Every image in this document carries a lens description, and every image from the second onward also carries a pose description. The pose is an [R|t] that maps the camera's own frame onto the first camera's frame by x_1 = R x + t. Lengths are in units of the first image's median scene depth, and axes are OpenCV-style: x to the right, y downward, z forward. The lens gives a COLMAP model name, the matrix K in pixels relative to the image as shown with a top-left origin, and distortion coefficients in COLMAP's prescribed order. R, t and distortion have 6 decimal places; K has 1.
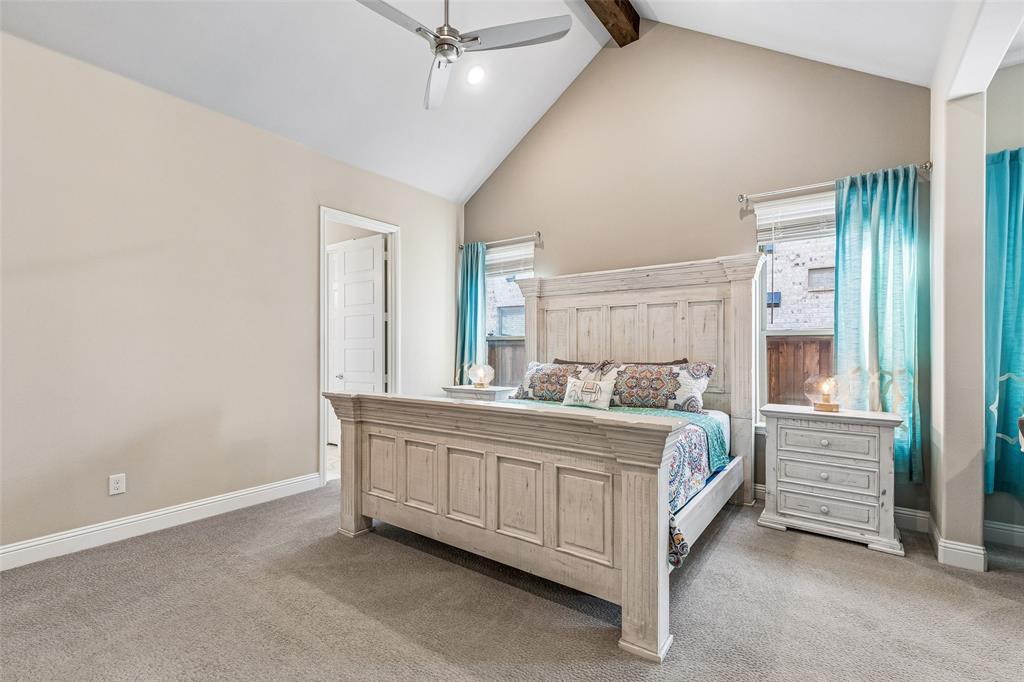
lens RADIAL K [[462.3, 0, 508.2], [0, 462.3, 347.6], [0, 0, 1]] dist [0.004824, -0.000637]
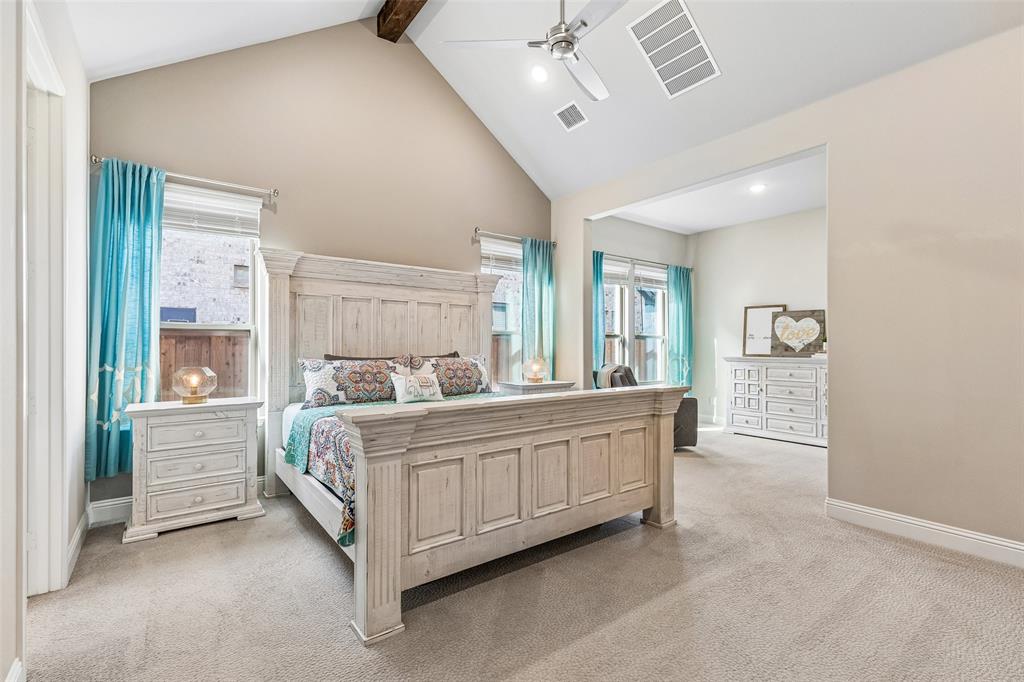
lens RADIAL K [[462.3, 0, 508.2], [0, 462.3, 347.6], [0, 0, 1]] dist [0.004824, -0.000637]
pose [[0.279190, -0.004063, 0.960227, -0.745525], [-0.005756, 0.999966, 0.005905, 0.005186], [-0.960219, -0.007176, 0.279157, 0.549306]]
